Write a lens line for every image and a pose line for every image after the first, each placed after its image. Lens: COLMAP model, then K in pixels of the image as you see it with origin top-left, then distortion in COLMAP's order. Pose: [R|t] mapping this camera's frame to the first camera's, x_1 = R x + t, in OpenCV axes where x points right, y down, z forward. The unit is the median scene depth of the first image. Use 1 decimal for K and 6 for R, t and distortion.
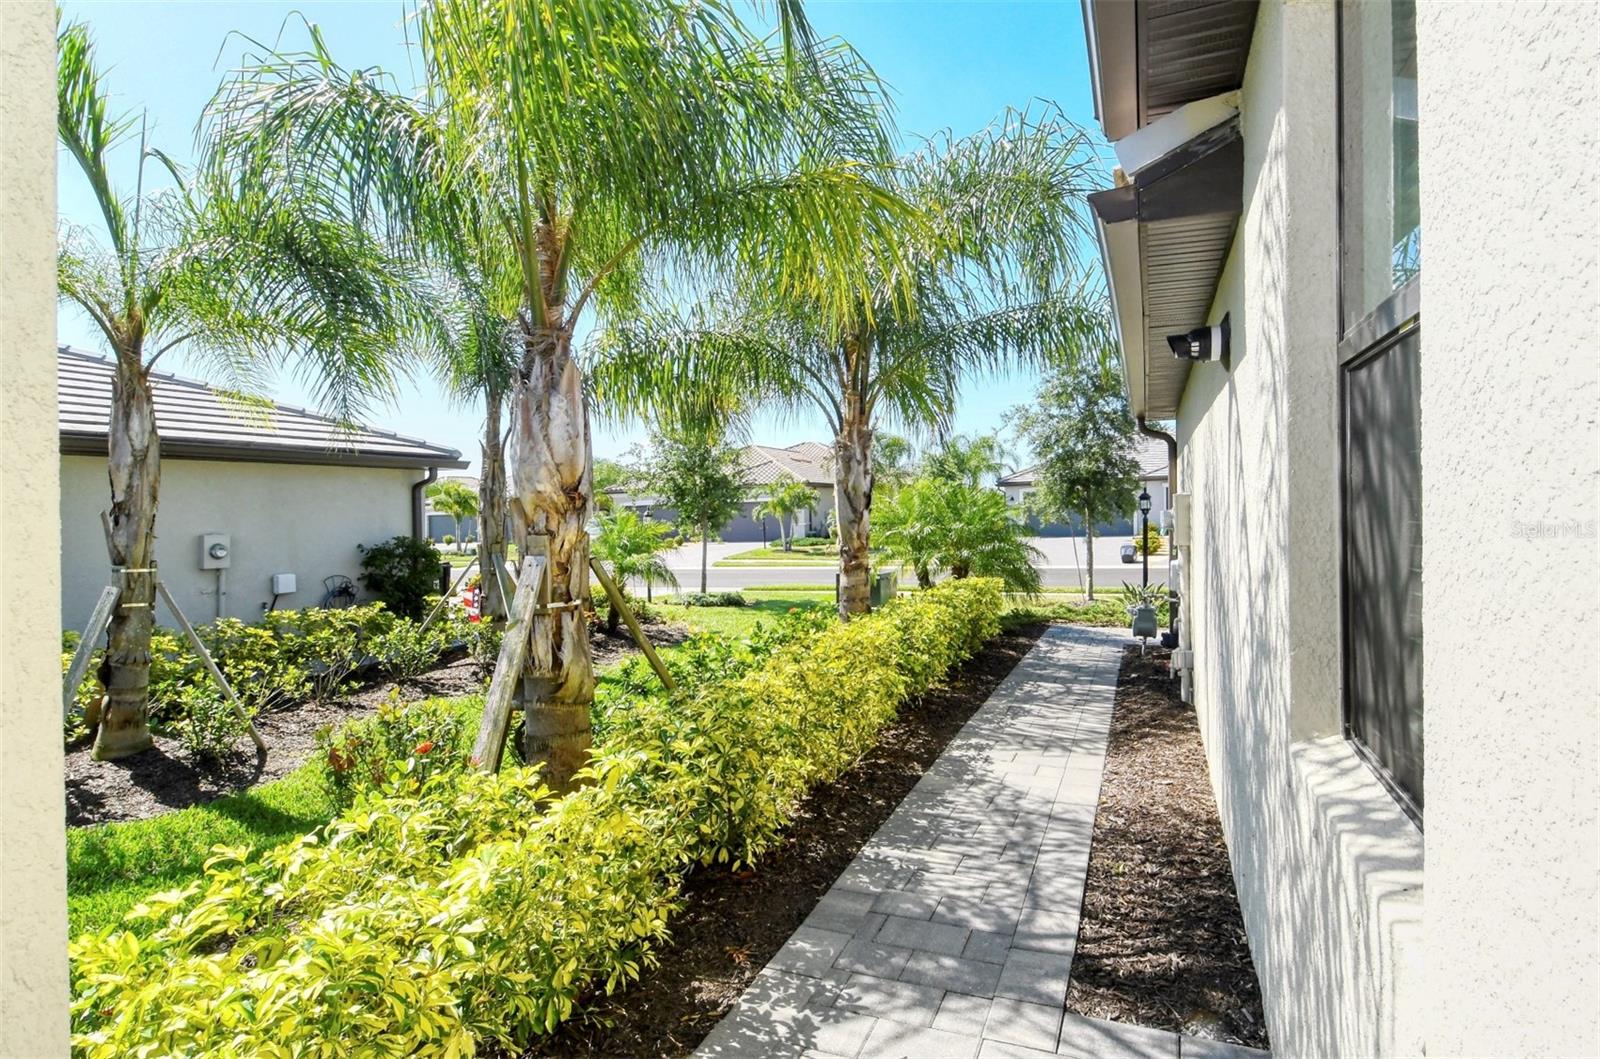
lens RADIAL K [[844.1, 0, 806.8], [0, 844.1, 519.2], [0, 0, 1]] dist [0.036369, -0.020350]
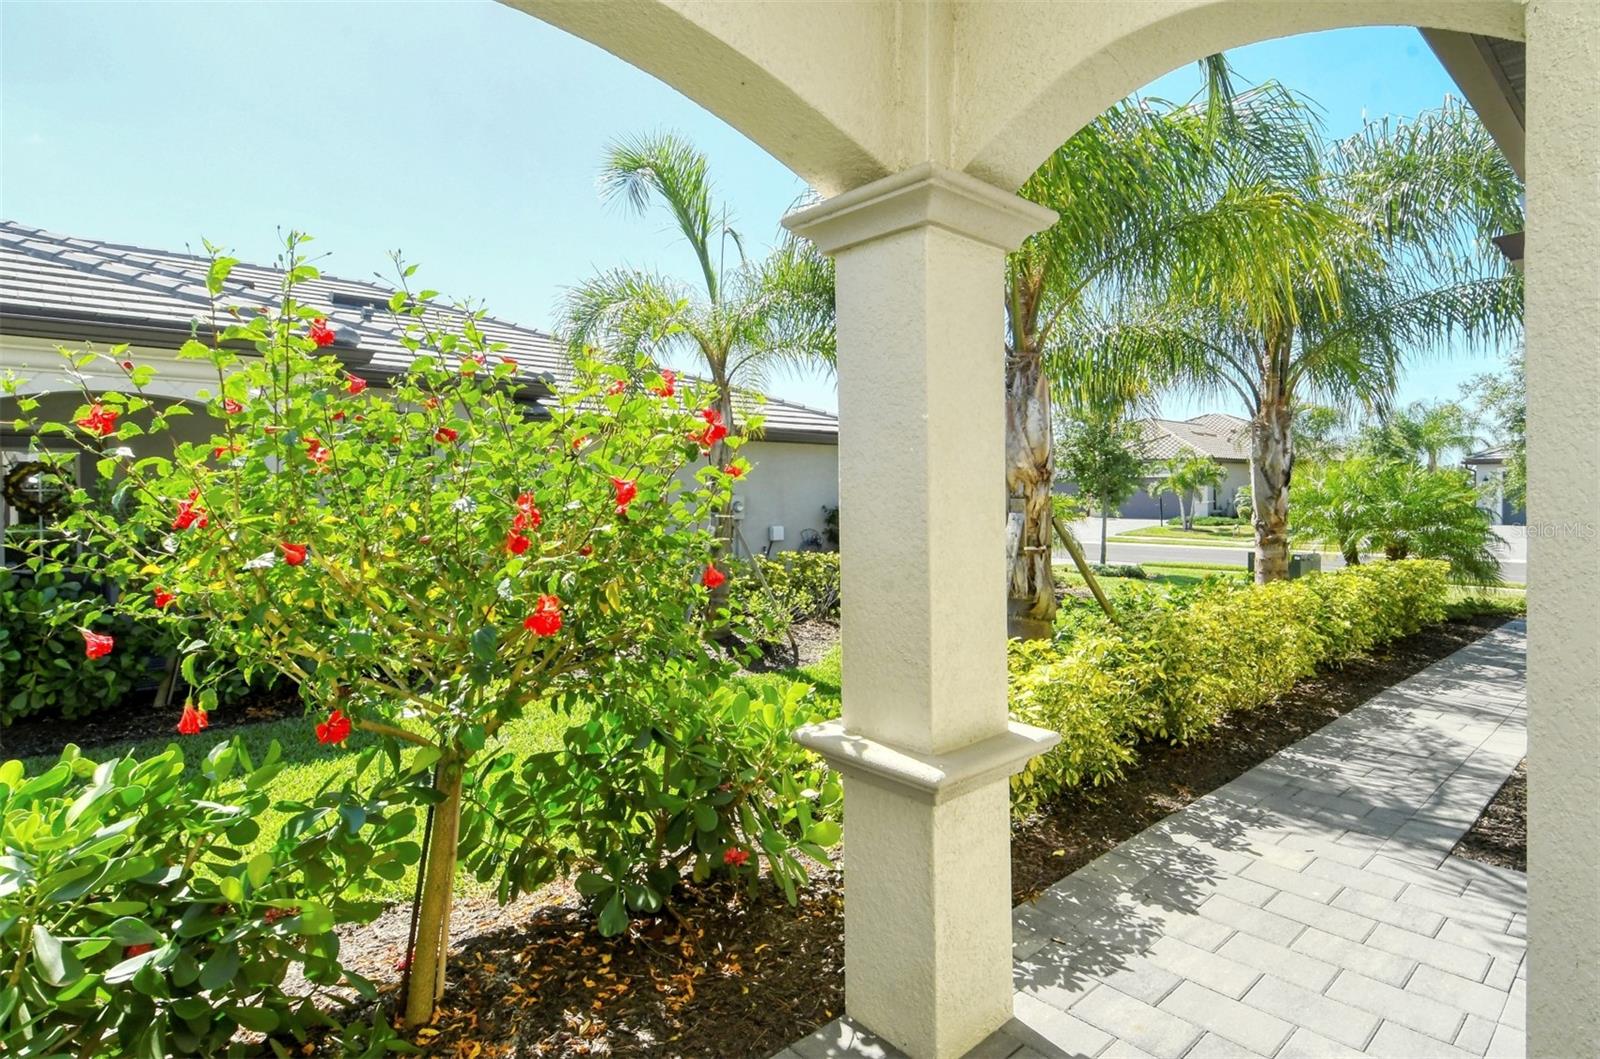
lens RADIAL K [[844.1, 0, 811.7], [0, 844.1, 472.4], [0, 0, 1]] dist [0.036369, -0.020350]
pose [[0.906290, 0.014711, -0.422401, -0.015788], [-0.024812, 0.999522, -0.018424, 0.004814], [0.421928, 0.027178, 0.906222, -0.207017]]
